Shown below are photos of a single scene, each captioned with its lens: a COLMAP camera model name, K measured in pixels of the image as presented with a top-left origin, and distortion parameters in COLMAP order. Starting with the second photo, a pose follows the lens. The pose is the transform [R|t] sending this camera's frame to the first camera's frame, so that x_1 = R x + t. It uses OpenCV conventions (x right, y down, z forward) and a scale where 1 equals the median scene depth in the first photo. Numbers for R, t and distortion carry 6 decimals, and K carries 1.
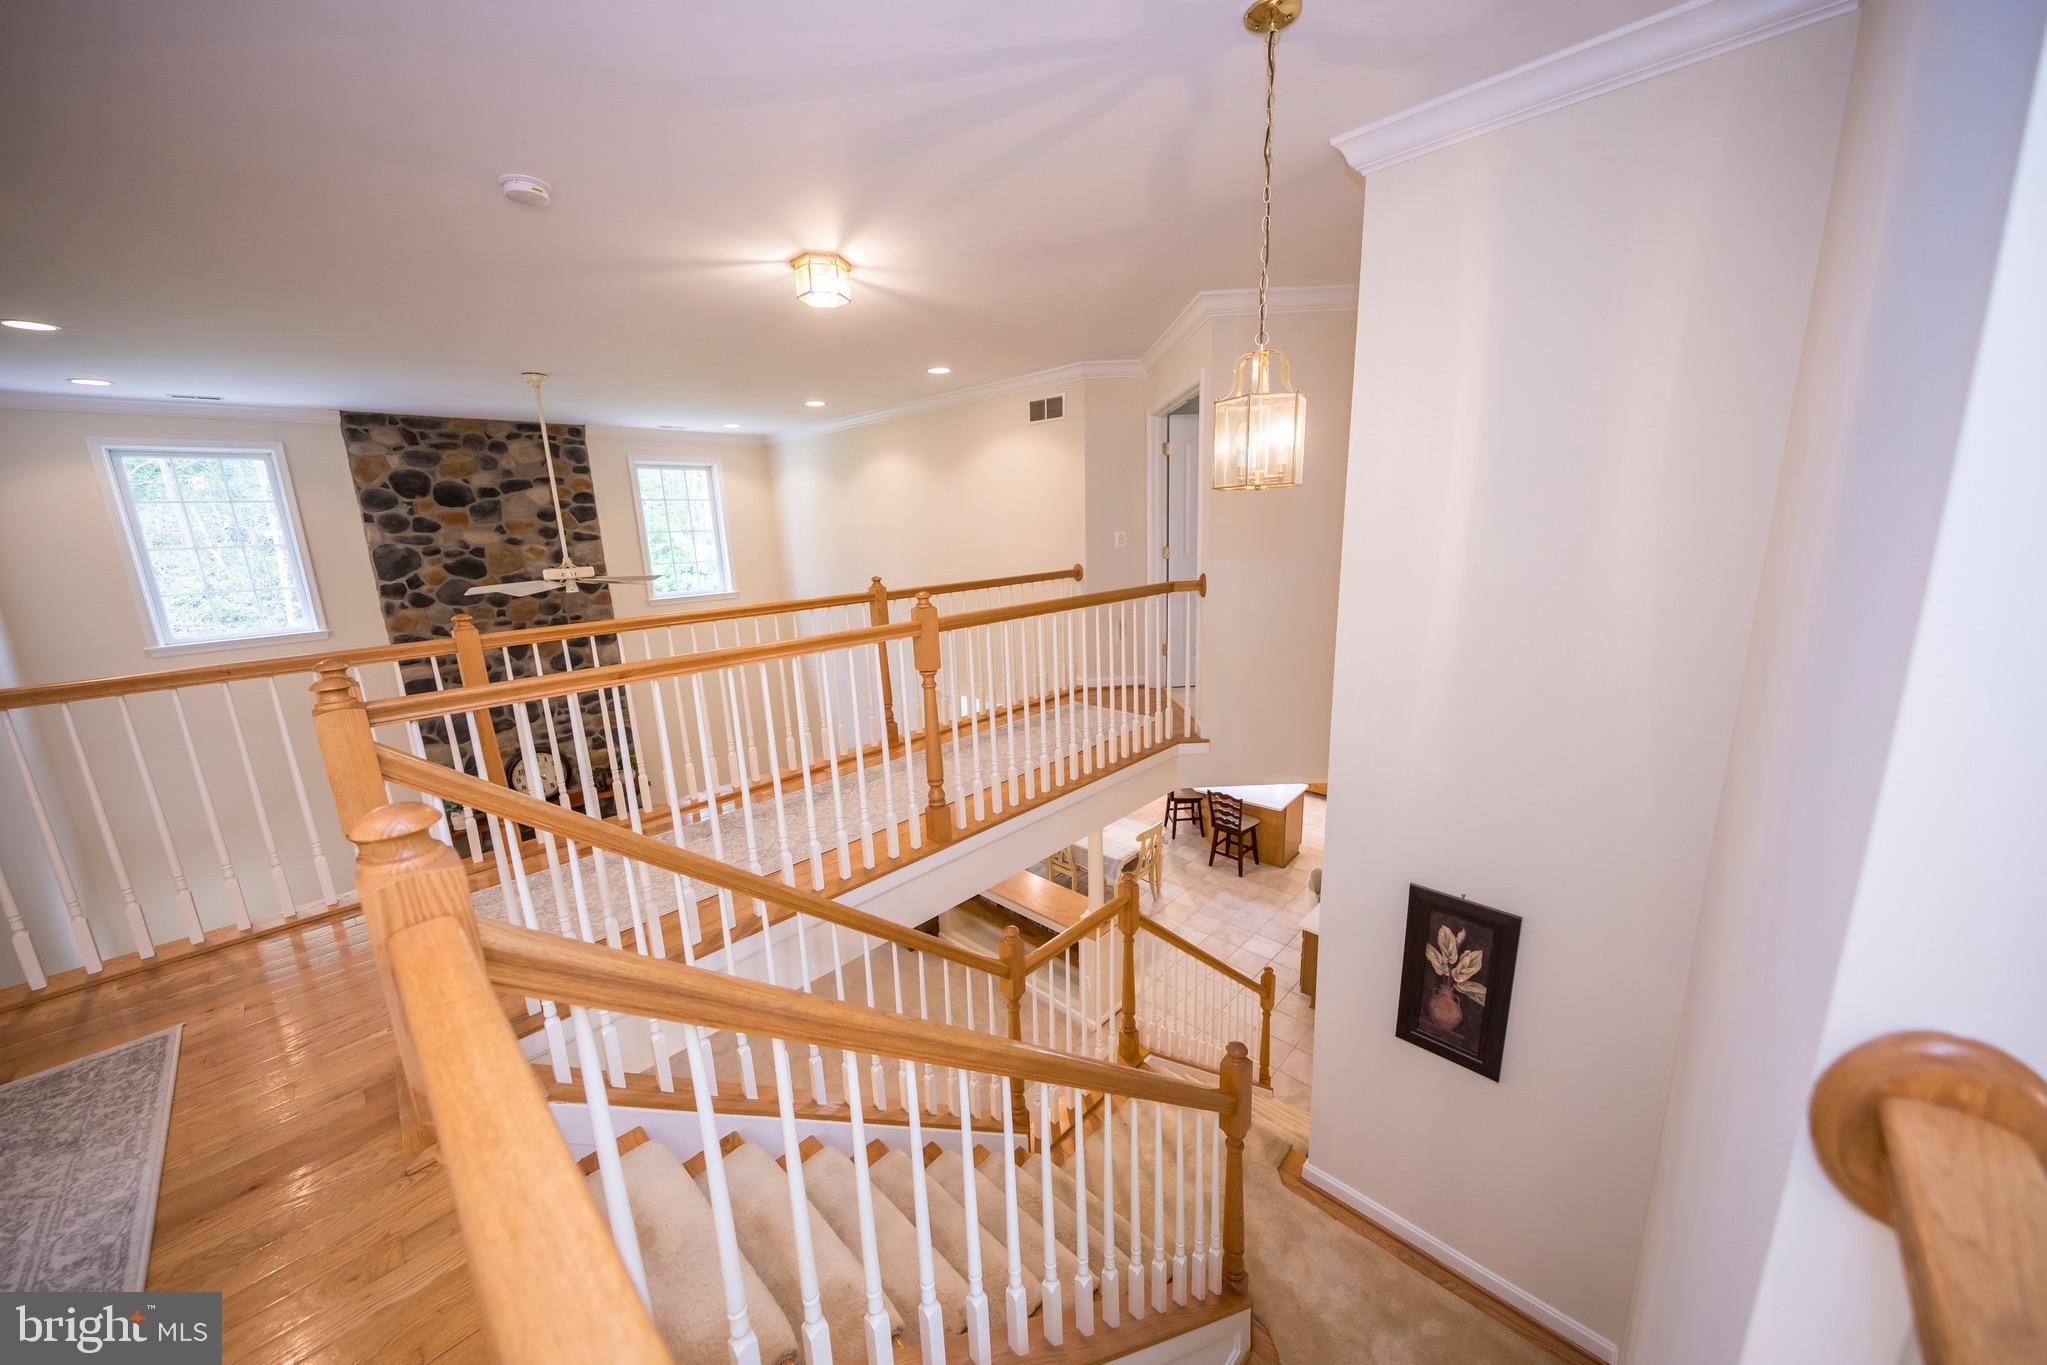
lens RADIAL K [[701.9, 0, 1024.8], [0, 701.9, 686.1], [0, 0, 1]] dist [-0.000396, -0.000004]
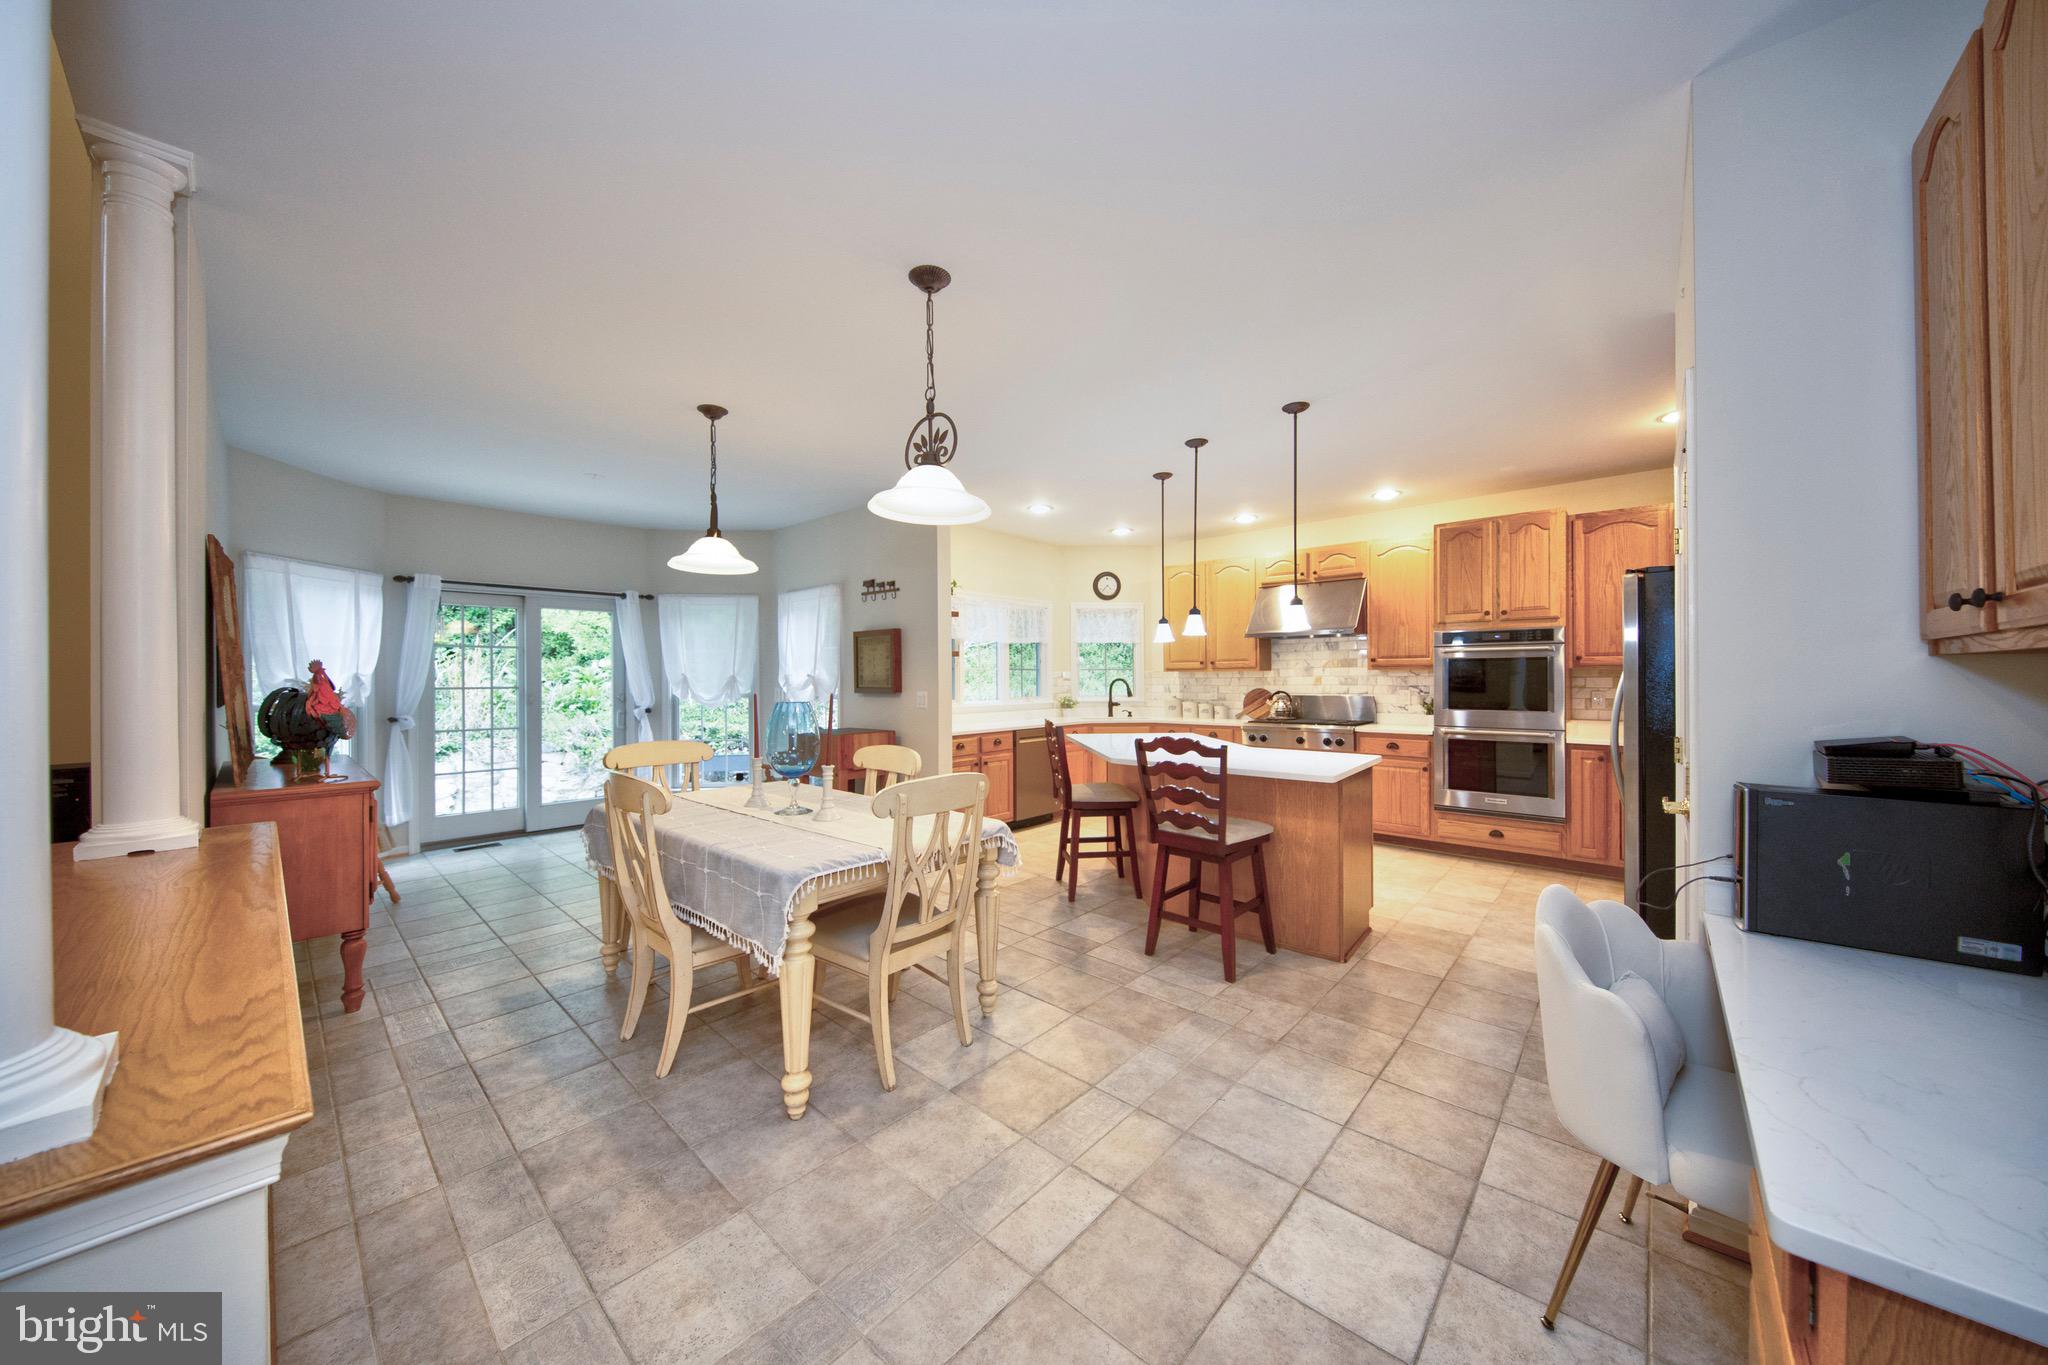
lens RADIAL K [[702.2, 0, 1022.3], [0, 702.2, 675.9], [0, 0, 1]] dist [-0.000396, -0.000004]
pose [[0.999126, 0.026759, 0.032125, 0.227234], [-0.019171, 0.976034, -0.216771, 0.243762], [-0.037156, 0.215966, 0.975694, 0.760731]]
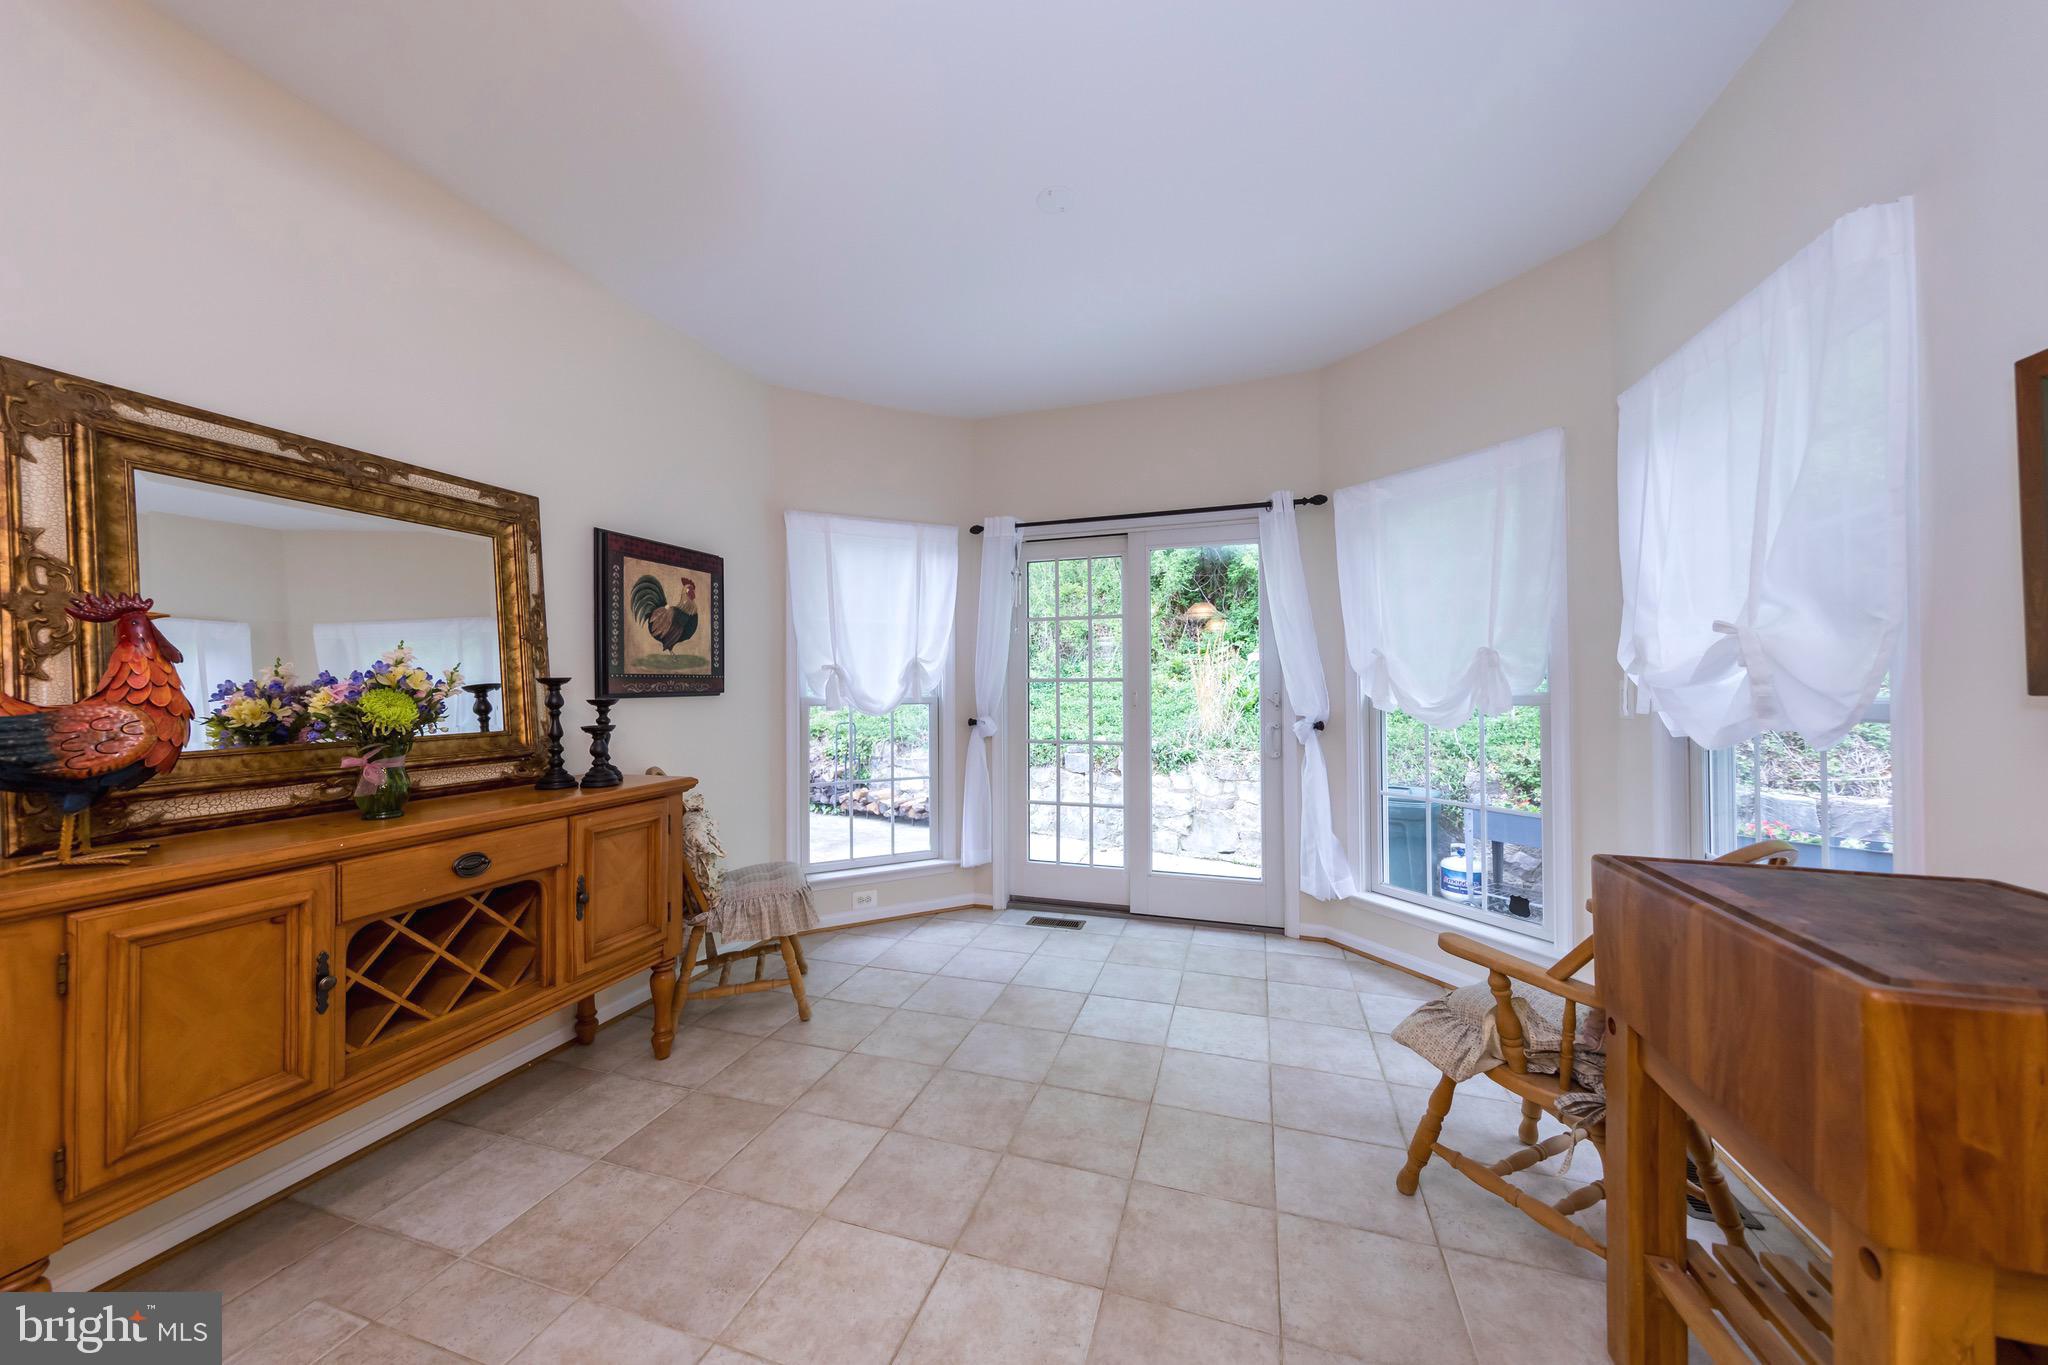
lens RADIAL K [[728.3, 0, 1015.6], [0, 728.3, 683.6], [0, 0, 1]] dist [-0.000708, -0.000044]
pose [[0.429704, 0.021379, -0.902717, 0.189069], [-0.204148, 0.976135, -0.074059, 0.210460], [0.879590, 0.216111, 0.423814, 0.946553]]
